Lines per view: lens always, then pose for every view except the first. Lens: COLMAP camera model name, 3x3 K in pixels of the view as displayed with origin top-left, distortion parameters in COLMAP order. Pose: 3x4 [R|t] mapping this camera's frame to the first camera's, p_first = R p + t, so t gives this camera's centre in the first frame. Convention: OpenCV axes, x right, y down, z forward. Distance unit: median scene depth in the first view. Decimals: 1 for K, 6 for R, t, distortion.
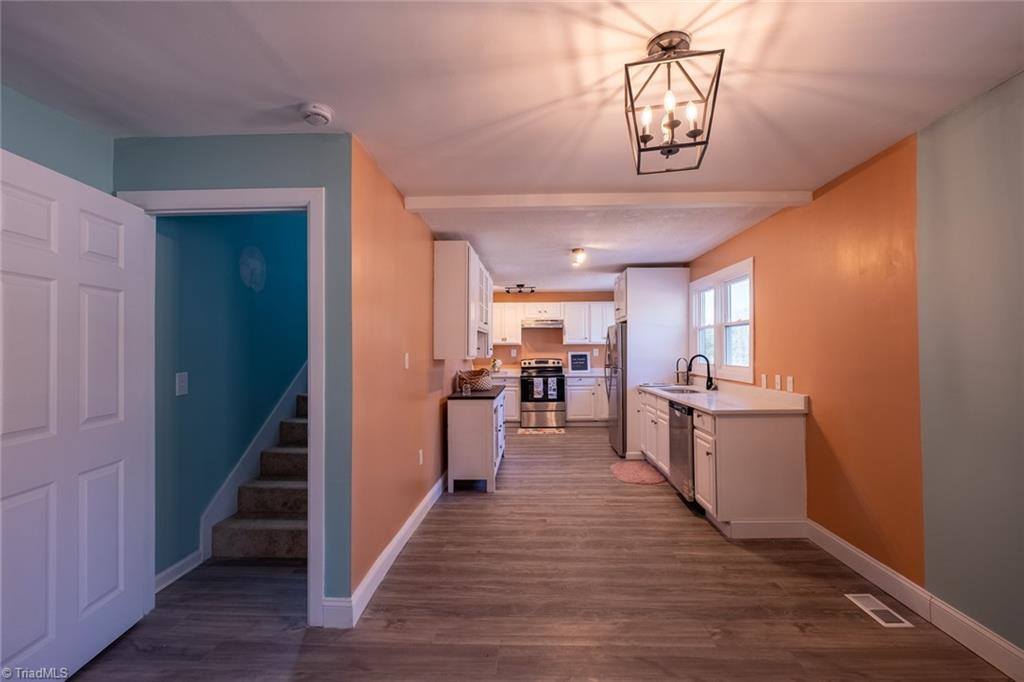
lens RADIAL K [[466.5, 0, 525.7], [0, 466.5, 350.2], [0, 0, 1]] dist [-0.006358, 0.000614]
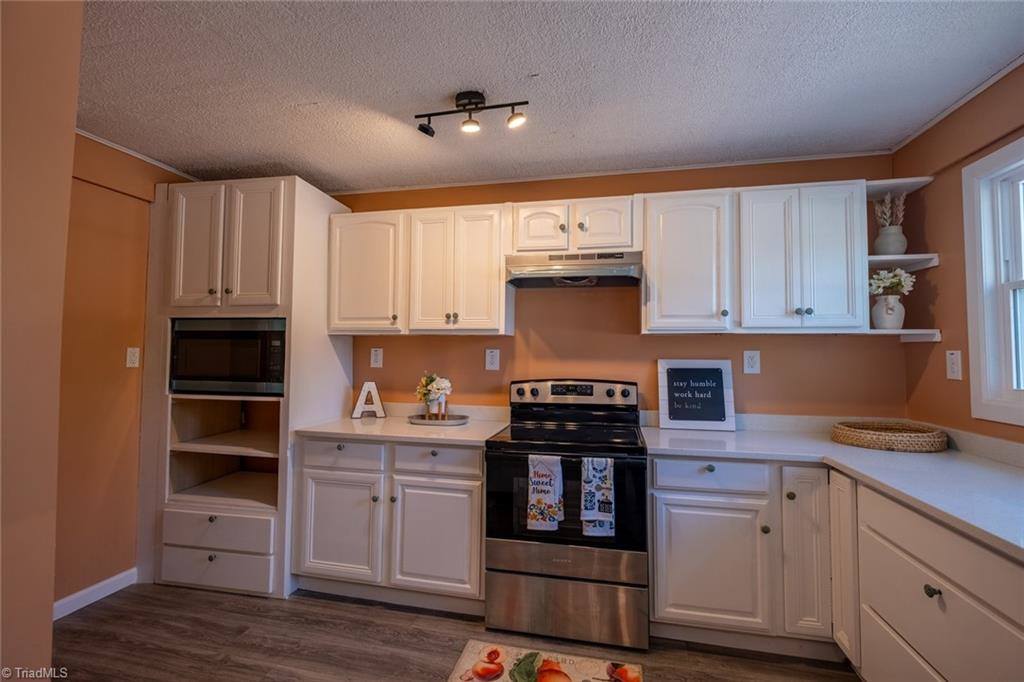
lens RADIAL K [[466.5, 0, 518.9], [0, 466.5, 335.9], [0, 0, 1]] dist [-0.006358, 0.000614]
pose [[0.982945, 0.005699, -0.183809, 0.070099], [-0.012571, 0.999264, -0.036241, 0.000826], [0.183467, 0.037934, 0.982294, 0.836755]]
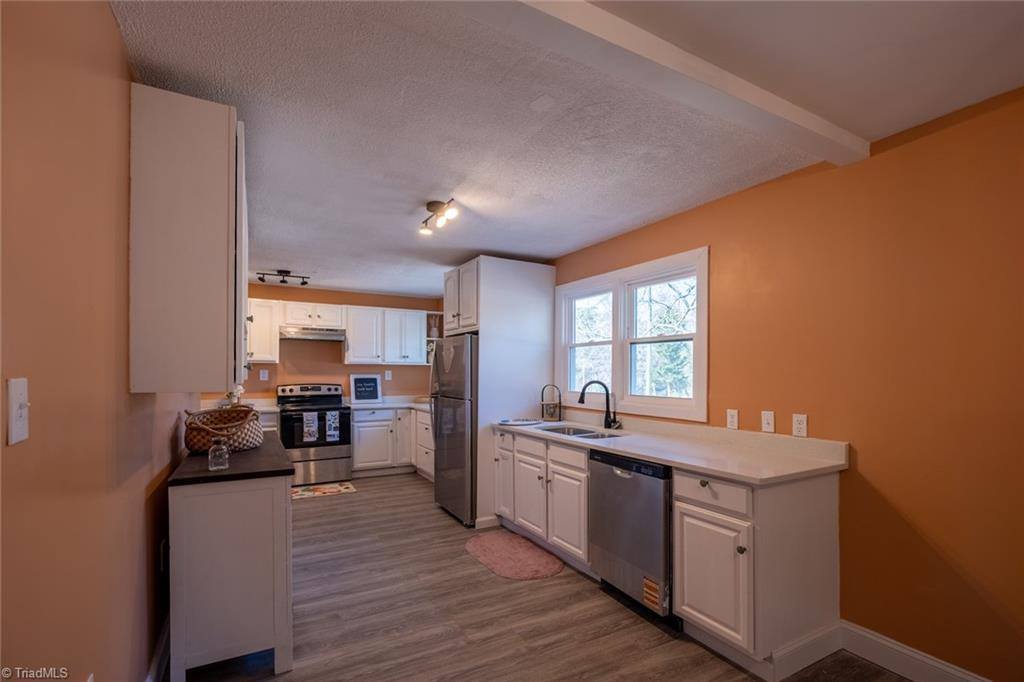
lens RADIAL K [[466.5, 0, 525.4], [0, 466.5, 378.7], [0, 0, 1]] dist [-0.006358, 0.000614]
pose [[0.851632, 0.002764, 0.524133, -0.071280], [-0.009975, 0.999890, 0.010934, -0.000177], [-0.524045, -0.014540, 0.851566, 0.295545]]
